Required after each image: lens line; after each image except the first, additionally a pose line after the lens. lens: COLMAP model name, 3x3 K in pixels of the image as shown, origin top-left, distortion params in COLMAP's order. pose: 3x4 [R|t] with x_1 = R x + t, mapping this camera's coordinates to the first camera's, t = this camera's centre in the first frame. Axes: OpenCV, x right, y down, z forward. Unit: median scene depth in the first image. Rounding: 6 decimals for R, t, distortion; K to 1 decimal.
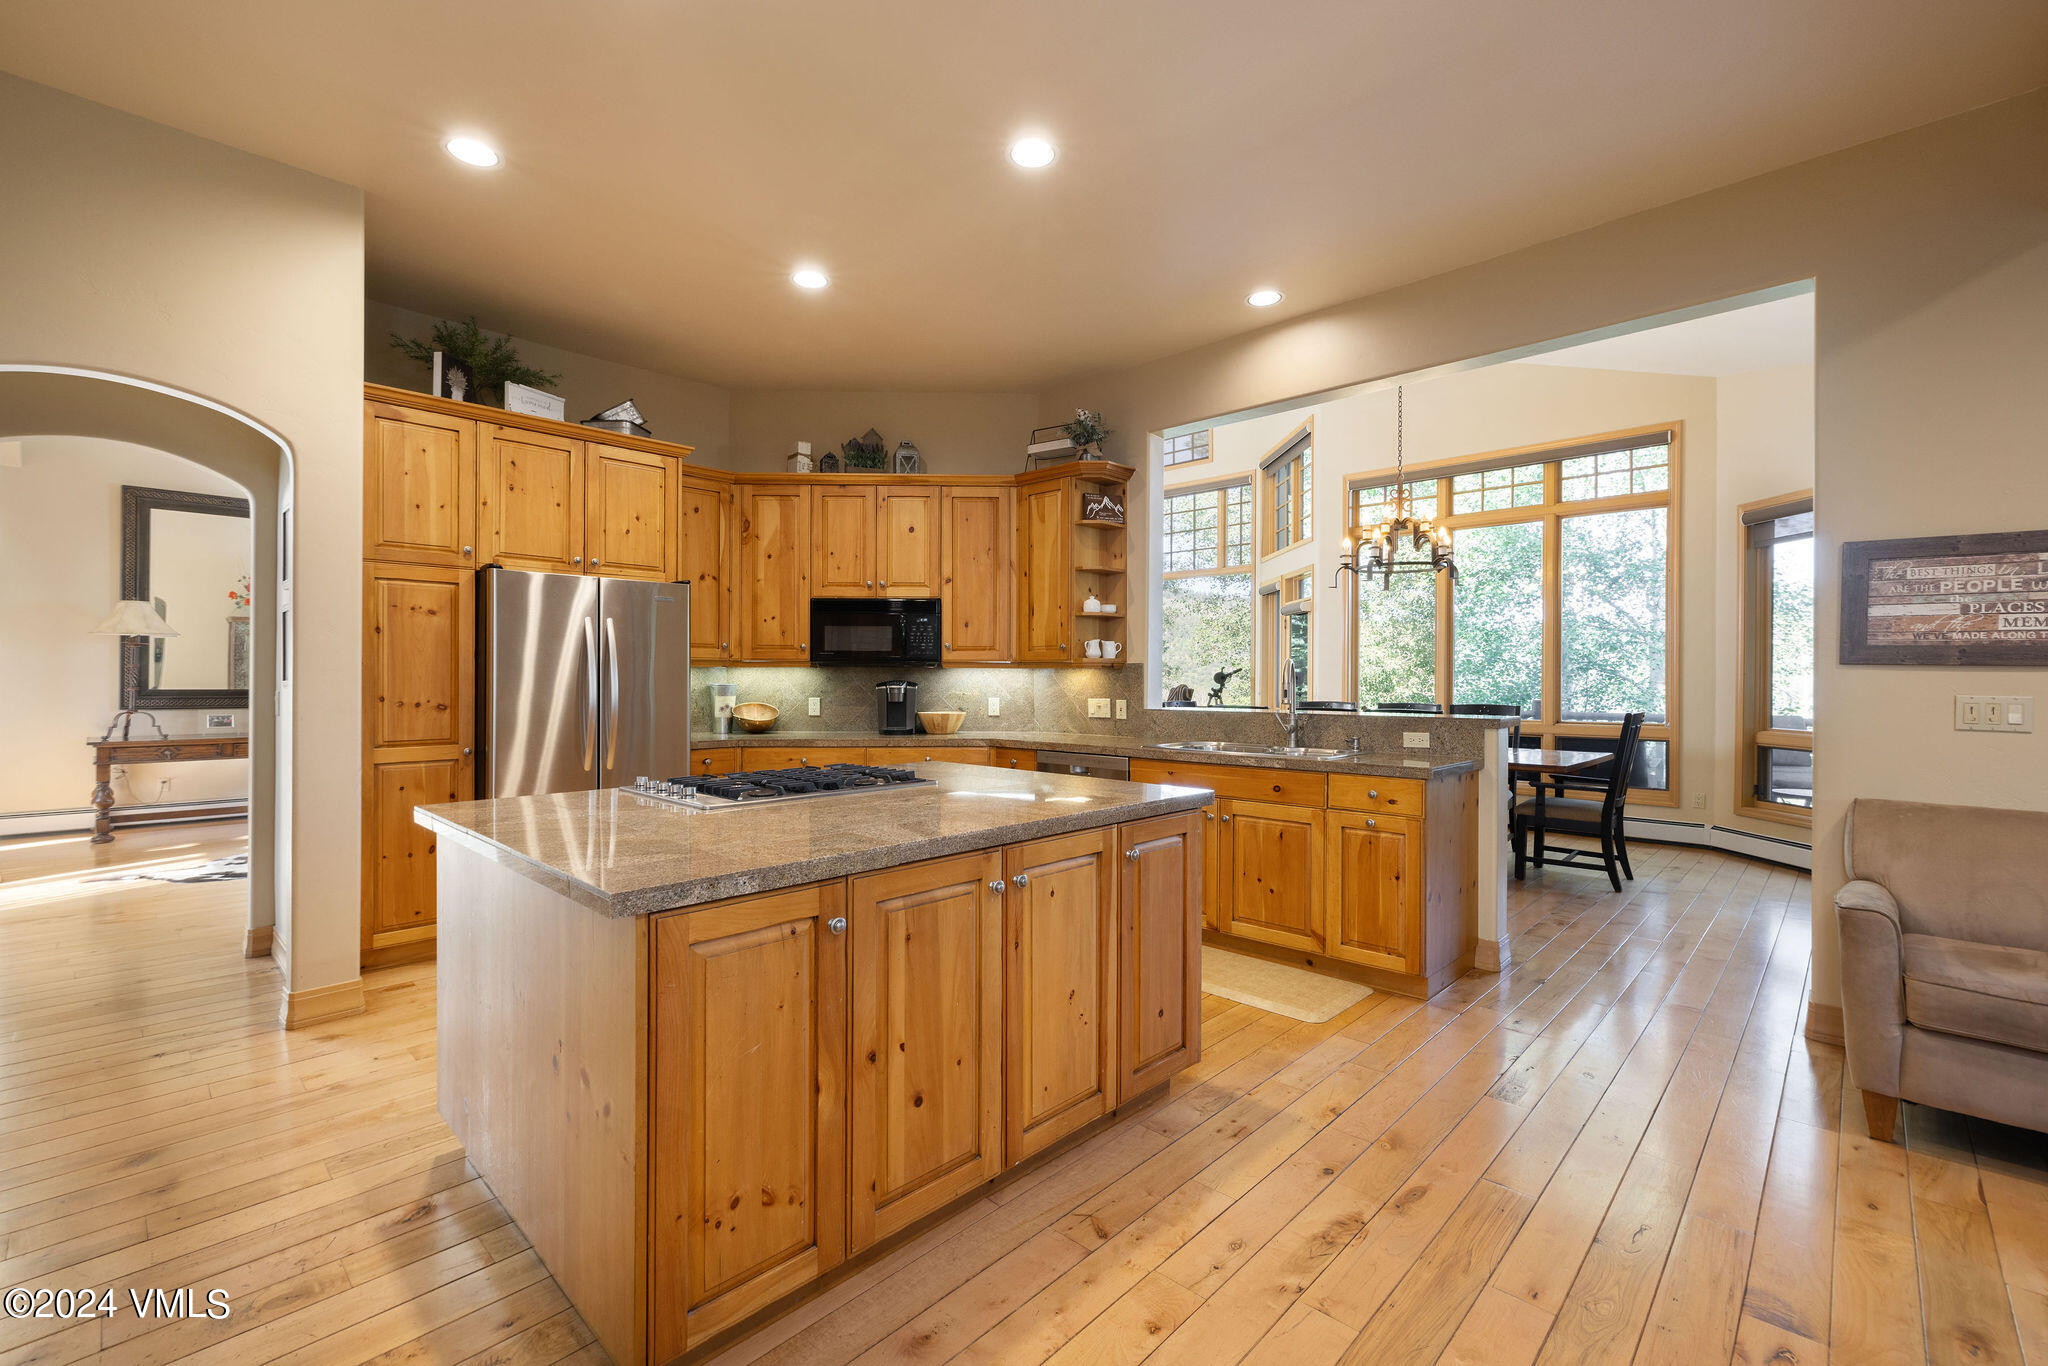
lens RADIAL K [[860.6, 0, 1024.0], [0, 860.6, 683.0], [0, 0, 1]] dist [0.000499, -0.000011]
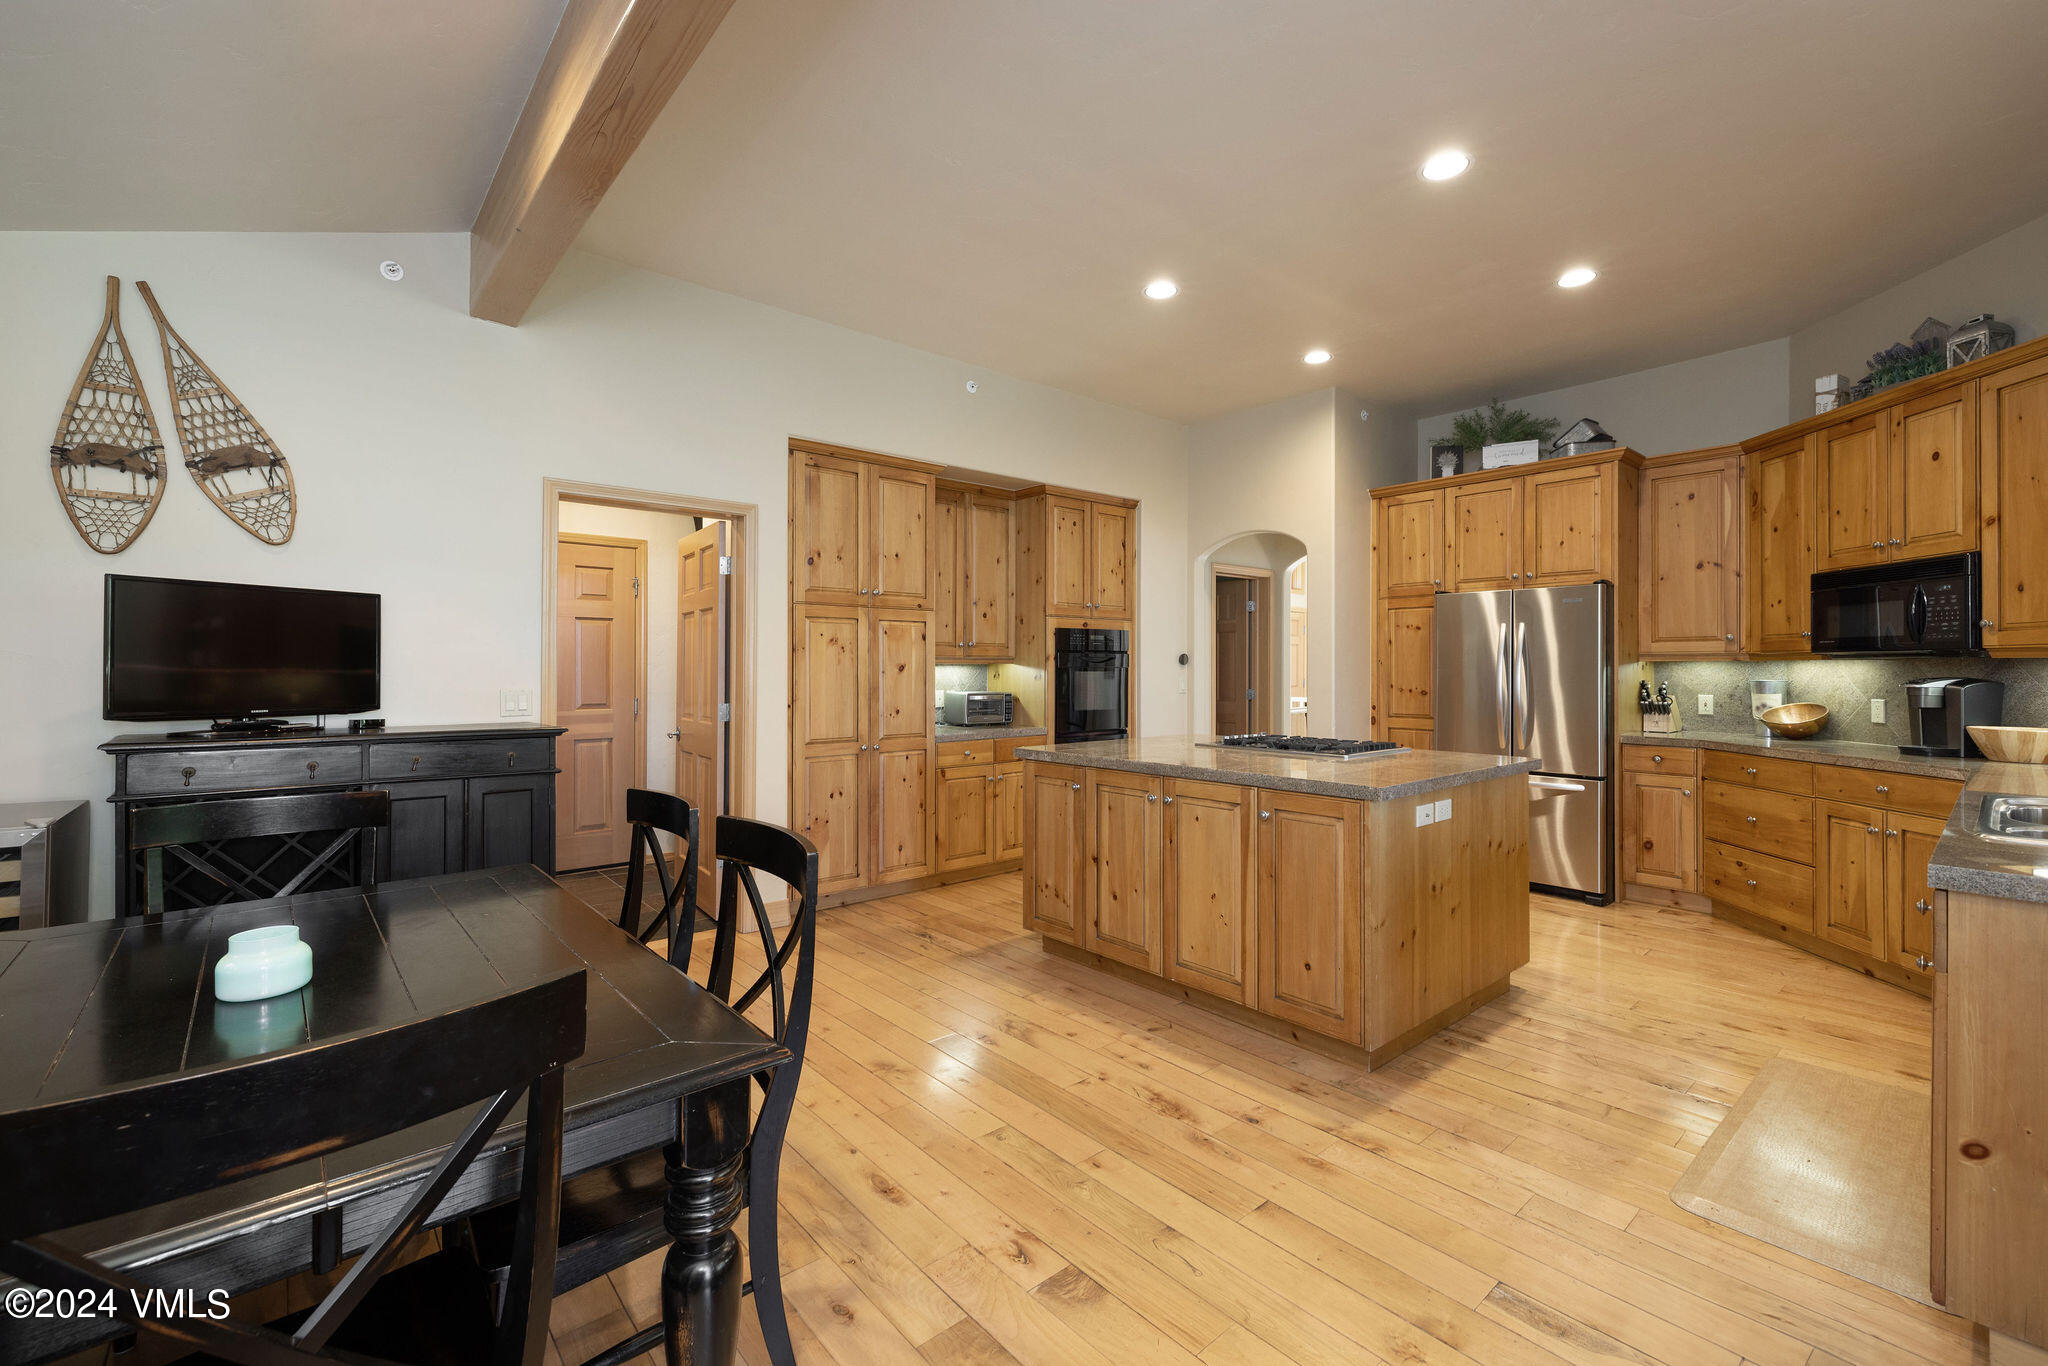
lens RADIAL K [[886.8, 0, 1023.2], [0, 886.8, 668.1], [0, 0, 1]] dist [0.015210, 0.000112]
pose [[-0.097180, -0.003801, -0.995260, 0.667728], [-0.005275, 0.999981, -0.003304, -0.003992], [0.995253, 0.004929, -0.097198, 0.356614]]
